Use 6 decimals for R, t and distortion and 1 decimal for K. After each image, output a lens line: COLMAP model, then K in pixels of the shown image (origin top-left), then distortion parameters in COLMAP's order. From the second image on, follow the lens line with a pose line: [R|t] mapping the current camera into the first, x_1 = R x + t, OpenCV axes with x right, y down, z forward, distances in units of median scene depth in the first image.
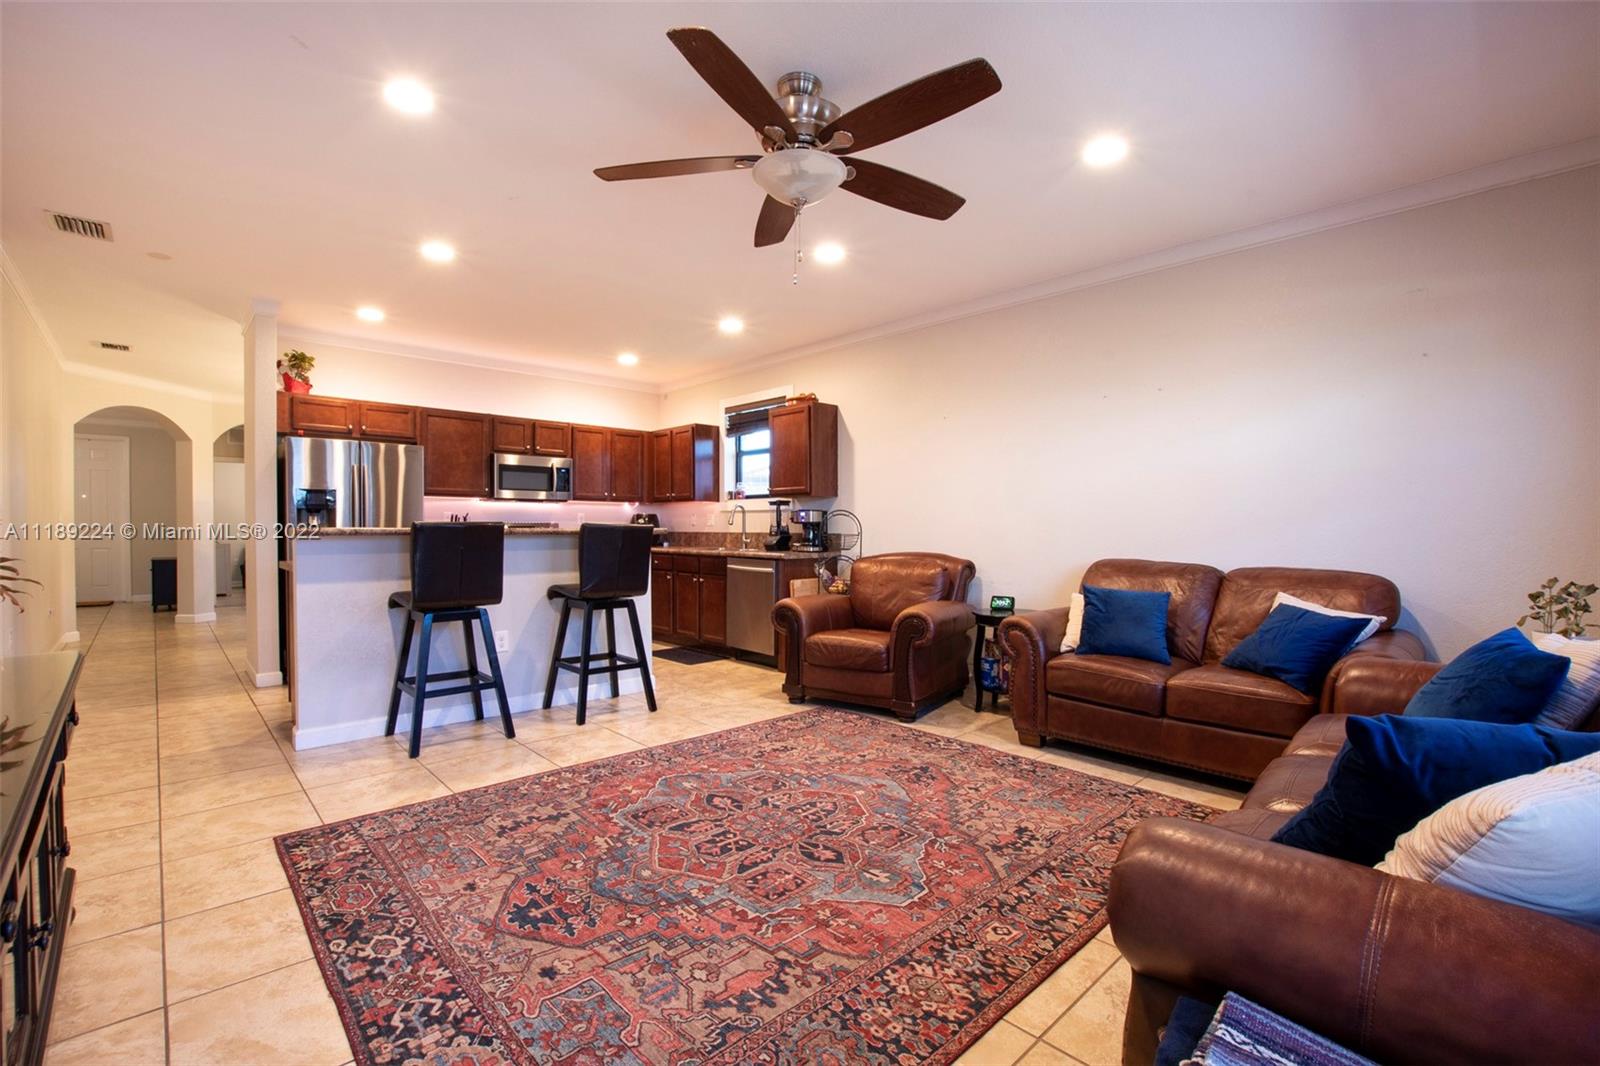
lens RADIAL K [[700.9, 0, 798.3], [0, 700.9, 534.5], [0, 0, 1]] dist [-0.023417, 0.000173]
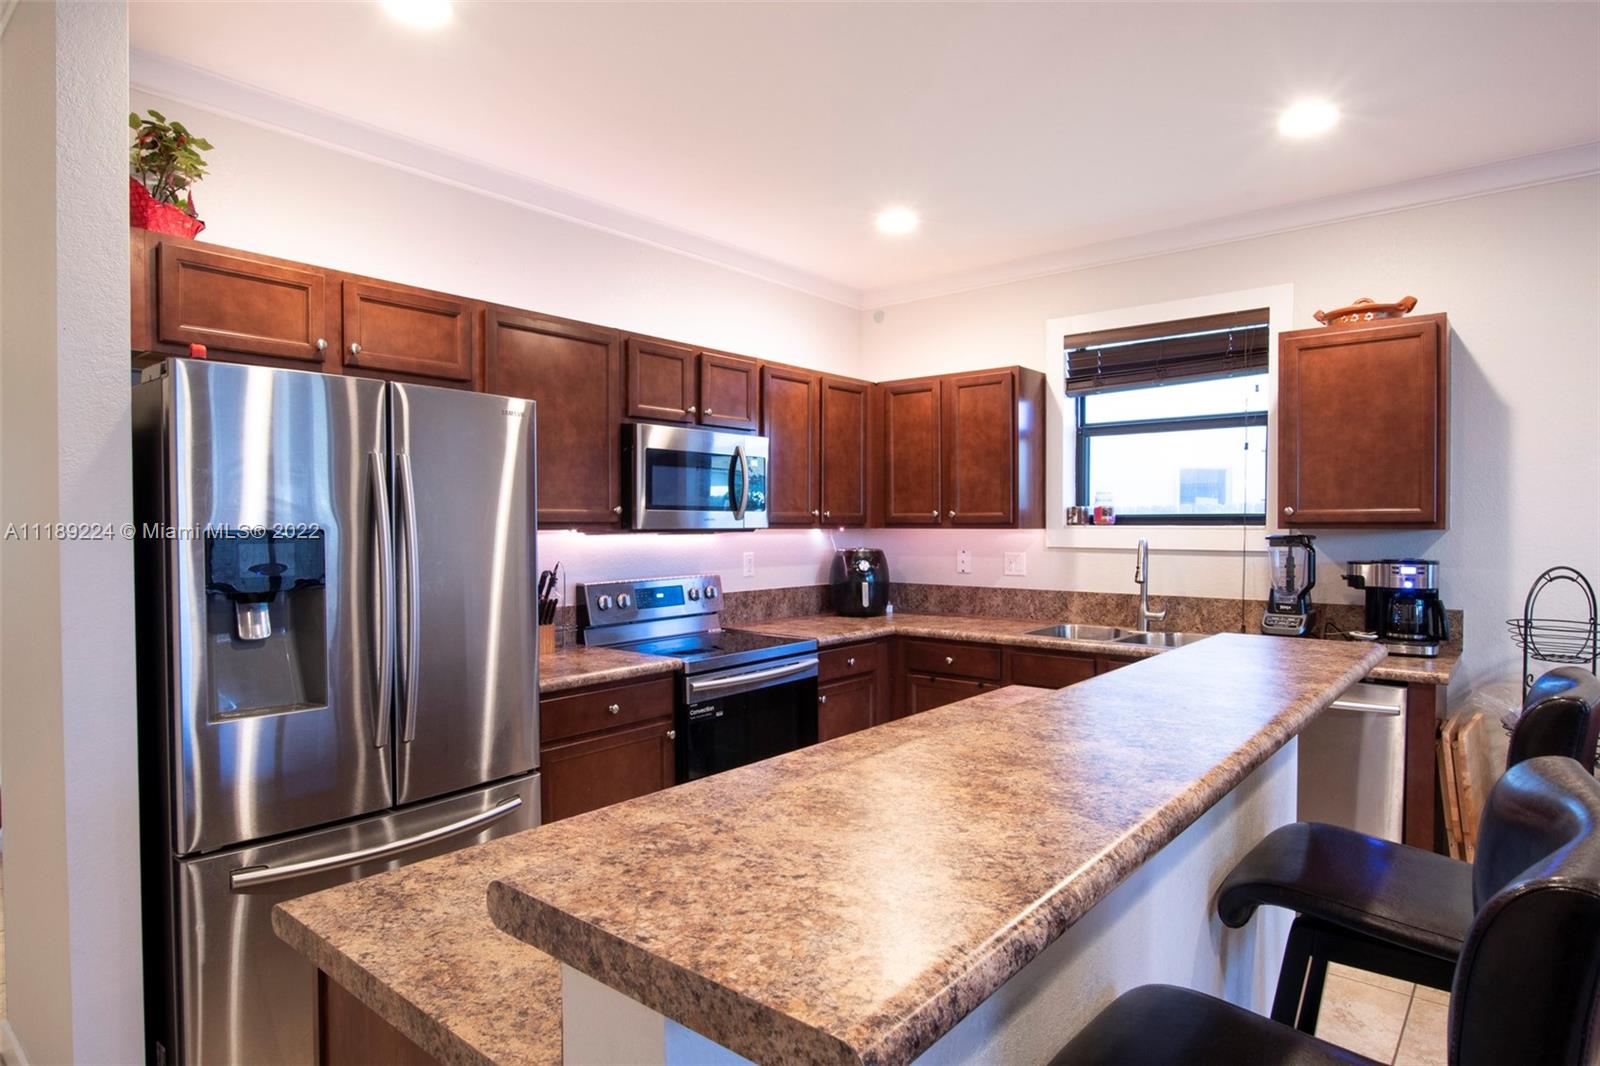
lens RADIAL K [[881.5, 0, 803.0], [0, 881.5, 535.9], [0, 0, 1]] dist [-0.024916, -0.000688]
pose [[0.993017, -0.005447, 0.117849, -0.371568], [0.004888, 0.999975, 0.005030, -0.047467], [-0.117874, -0.004419, 0.993019, 0.432682]]
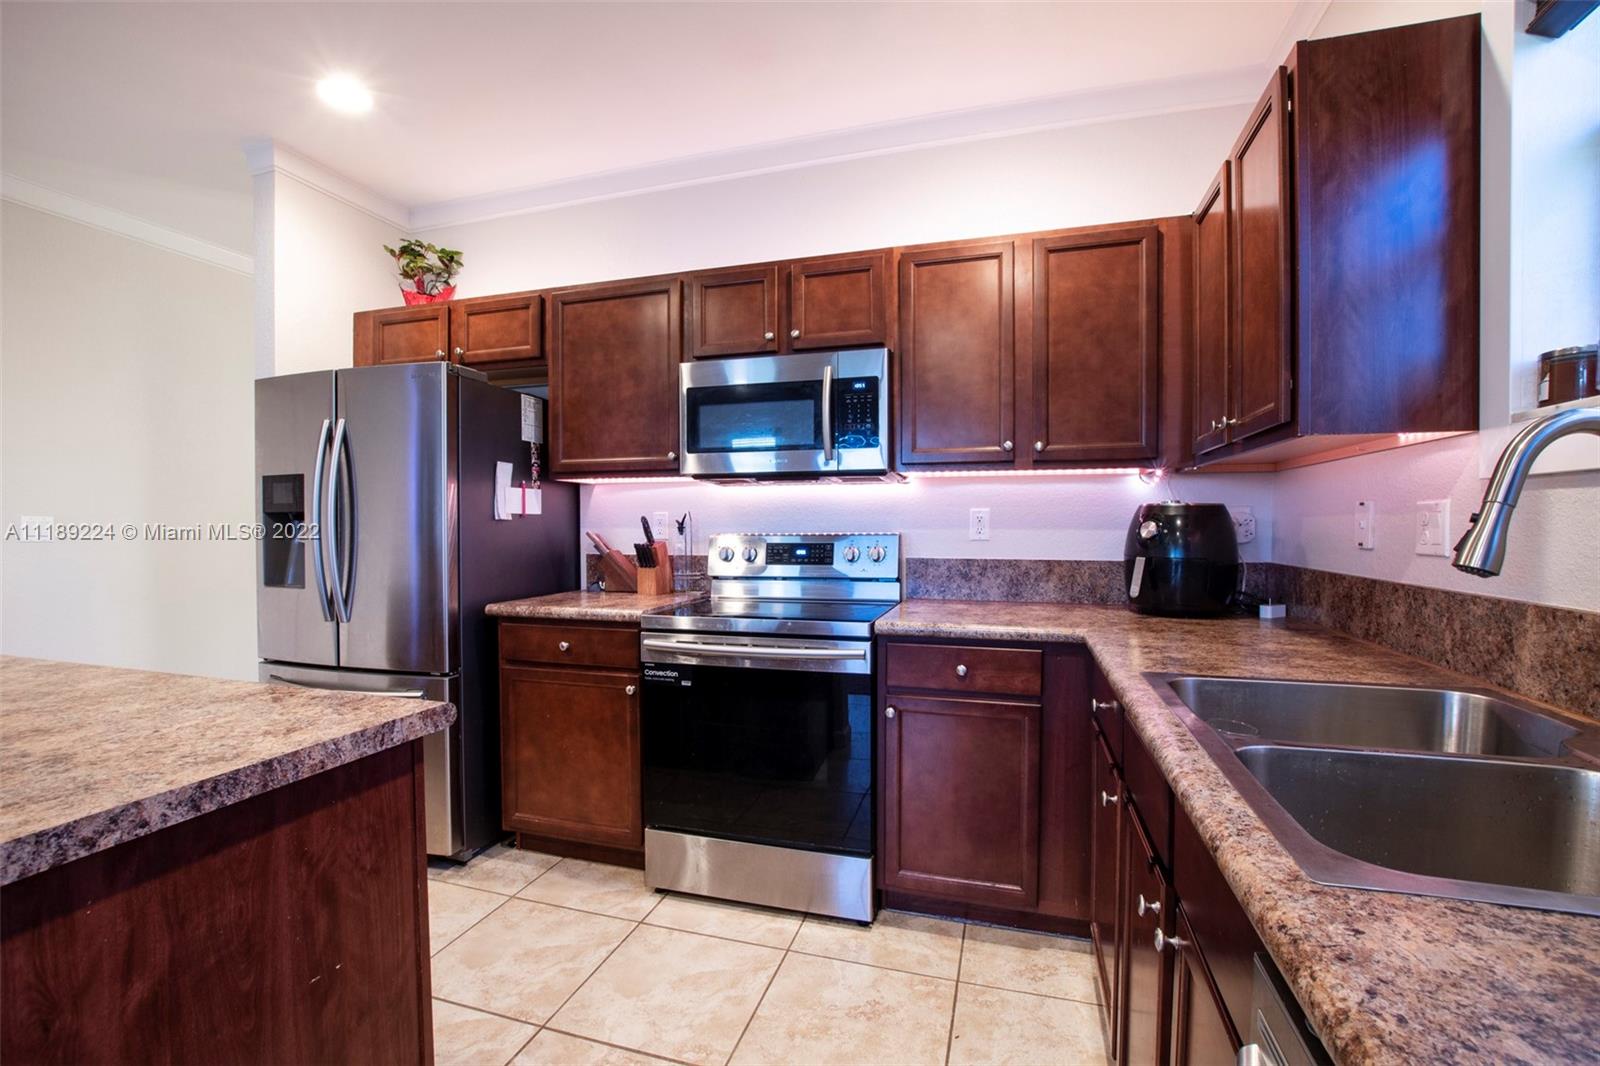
lens RADIAL K [[700.9, 0, 801.4], [0, 700.9, 533.2], [0, 0, 1]] dist [-0.023417, 0.000173]
pose [[0.495373, 0.007962, -0.868644, -0.048257], [-0.004952, 0.999968, 0.006342, -0.020499], [0.868666, 0.001160, 0.495397, 0.801806]]
